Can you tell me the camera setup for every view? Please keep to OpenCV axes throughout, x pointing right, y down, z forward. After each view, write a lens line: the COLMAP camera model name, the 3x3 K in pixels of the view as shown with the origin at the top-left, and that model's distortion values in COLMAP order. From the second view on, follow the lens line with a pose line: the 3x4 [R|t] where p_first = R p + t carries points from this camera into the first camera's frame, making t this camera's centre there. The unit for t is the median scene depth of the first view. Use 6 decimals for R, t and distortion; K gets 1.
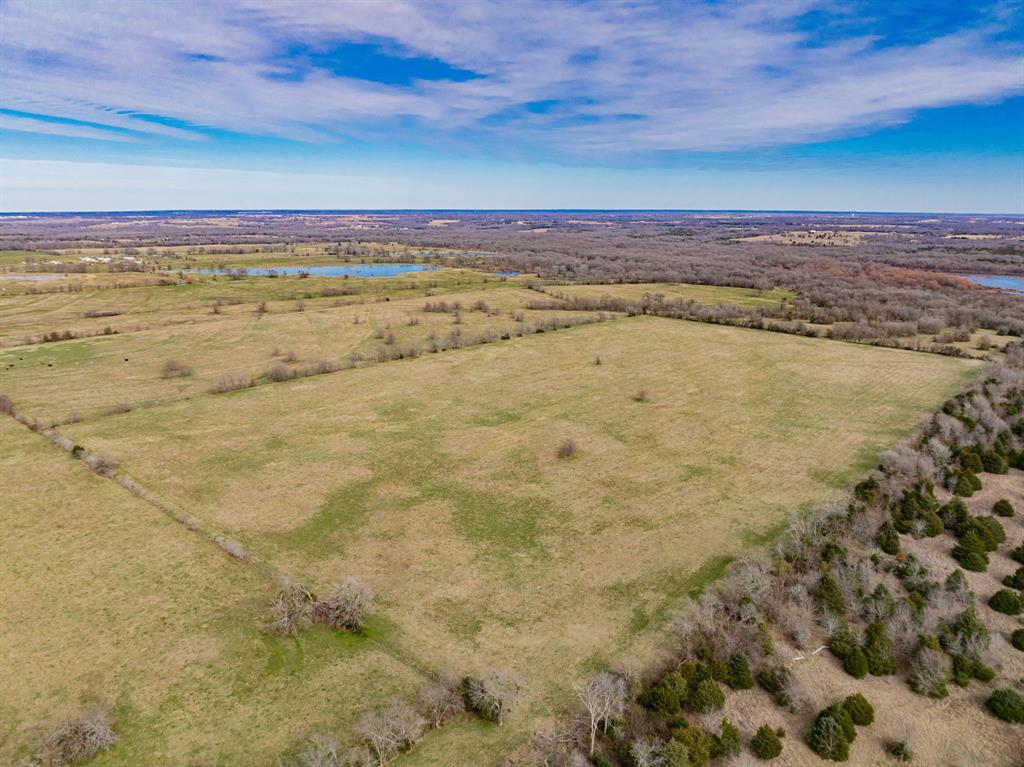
lens RADIAL K [[724.7, 0, 512.0], [0, 724.7, 383.5], [0, 0, 1]] dist [-0.029960, -0.004977]
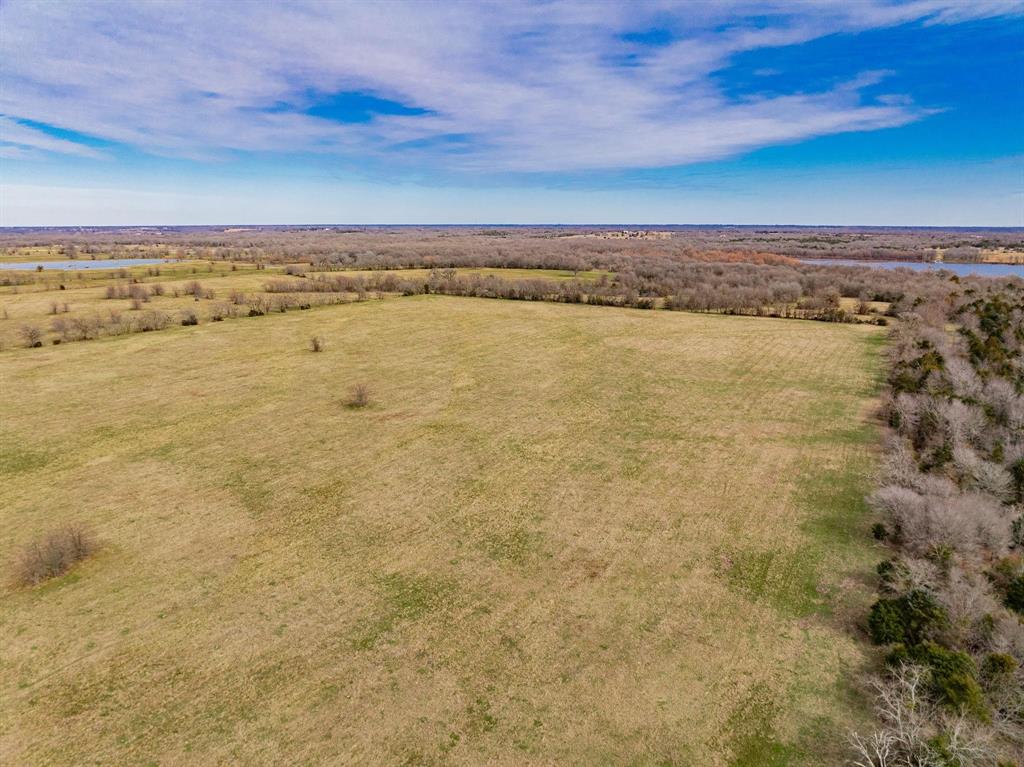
lens RADIAL K [[733.1, 0, 509.9], [0, 733.1, 342.9], [0, 0, 1]] dist [-0.024780, -0.001340]
pose [[0.972116, -0.040440, 0.230989, 0.184708], [0.058255, 0.995786, -0.070828, 0.024131], [-0.227151, 0.082310, 0.970375, 0.530544]]
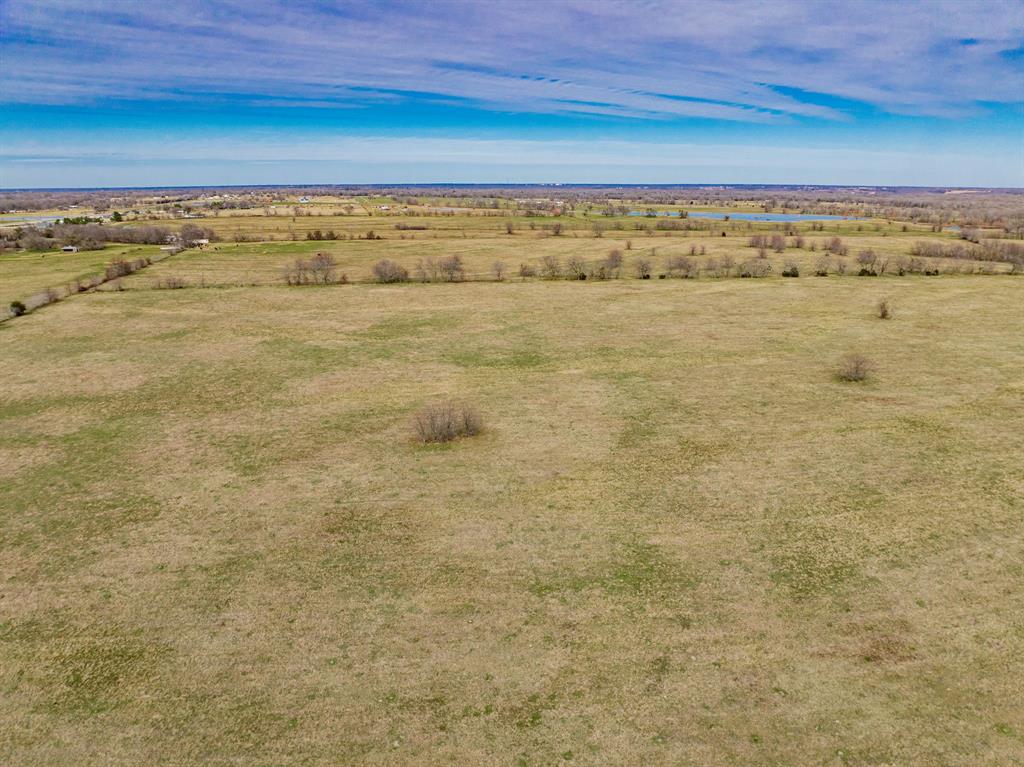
lens RADIAL K [[716.1, 0, 512.0], [0, 716.1, 383.5], [0, 0, 1]] dist [-0.036859, -0.000199]
pose [[0.777167, 0.169124, -0.606142, 0.312102], [-0.148947, 0.985276, 0.083936, 0.022113], [0.611413, 0.025051, 0.790915, 0.601544]]
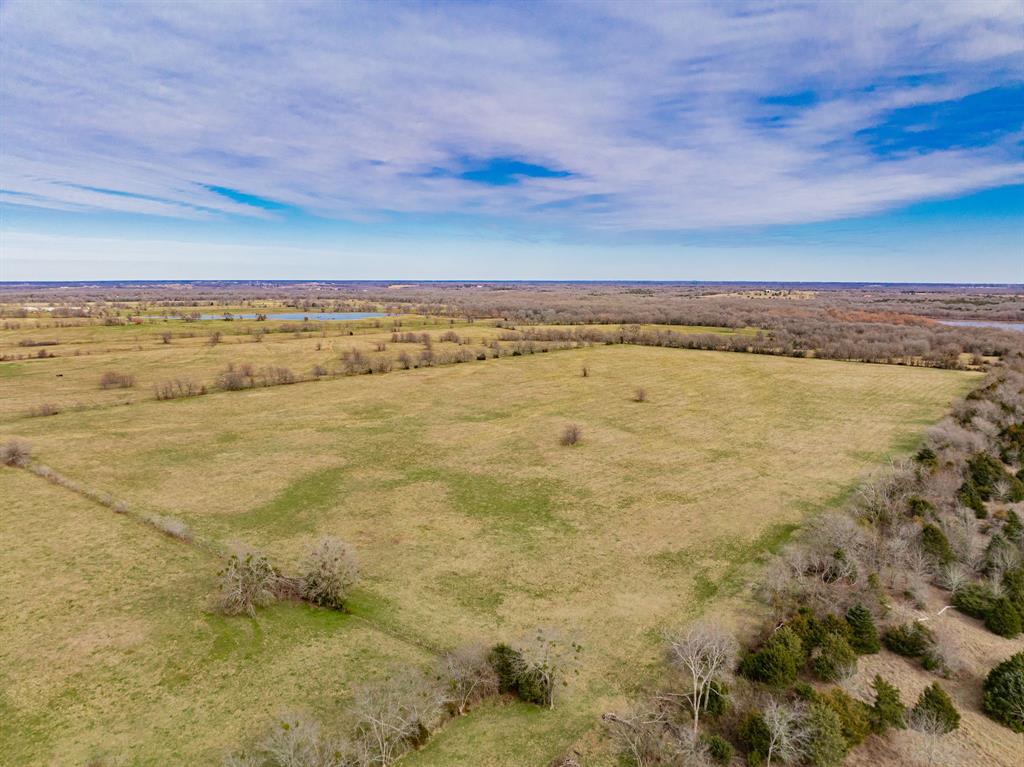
lens RADIAL K [[724.6, 0, 512.0], [0, 724.6, 383.5], [0, 0, 1]] dist [-0.034147, 0.003914]
pose [[0.998273, -0.008175, 0.058173, -0.038732], [0.013724, 0.995322, -0.095639, 0.095785], [-0.057119, 0.096272, 0.993715, 0.117462]]
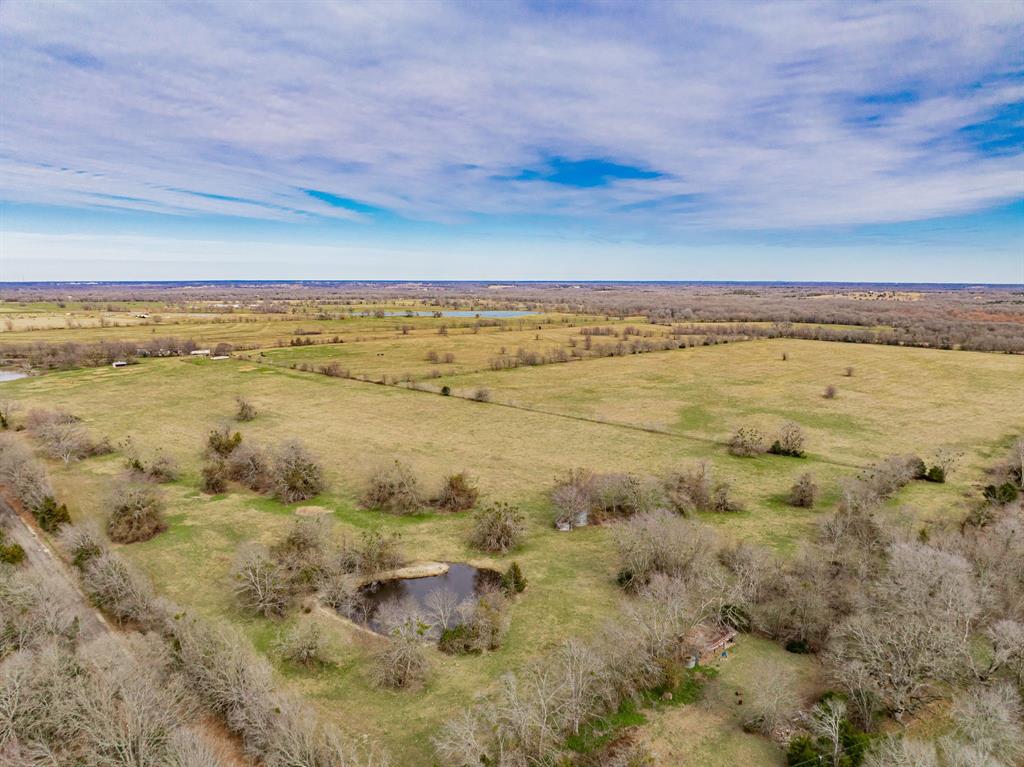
lens RADIAL K [[724.6, 0, 512.0], [0, 724.6, 383.5], [0, 0, 1]] dist [-0.034147, 0.003914]
pose [[0.998976, 0.006565, -0.044773, -0.370320], [-0.010839, 0.995333, -0.095893, 0.175925], [0.043935, 0.096280, 0.994384, -0.249137]]
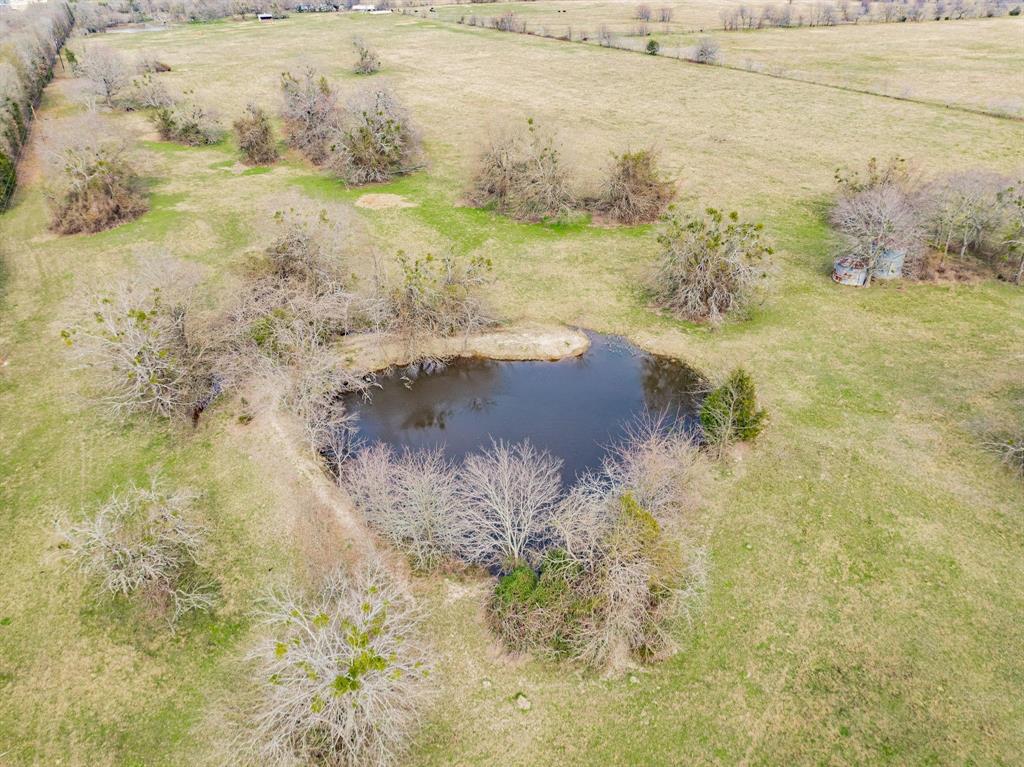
lens RADIAL K [[724.6, 0, 512.0], [0, 724.6, 383.5], [0, 0, 1]] dist [-0.034147, 0.003914]
pose [[0.945047, 0.162646, -0.283606, -0.389681], [-0.071865, 0.949599, 0.305117, 0.197370], [0.318938, -0.267969, 0.909105, 0.022787]]
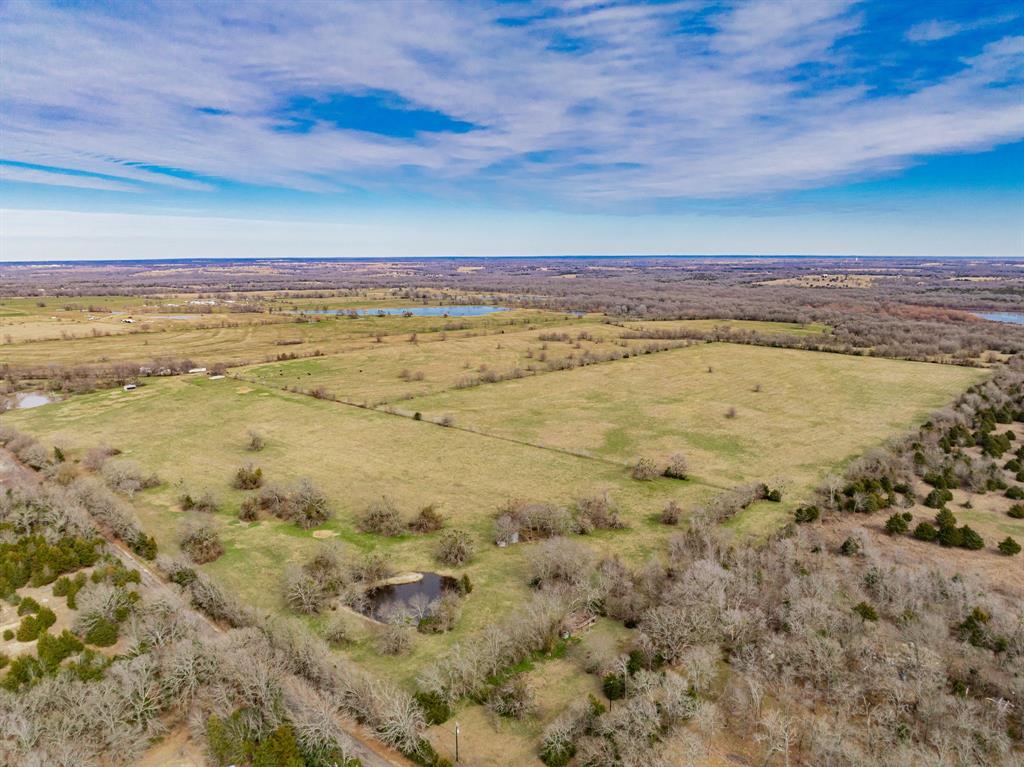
lens RADIAL K [[724.6, 0, 512.0], [0, 724.6, 383.5], [0, 0, 1]] dist [-0.034147, 0.003914]
pose [[0.999972, -0.005607, -0.004970, -0.339257], [0.005290, 0.998082, -0.061676, 0.105036], [0.005307, 0.061648, 0.998084, -0.493775]]
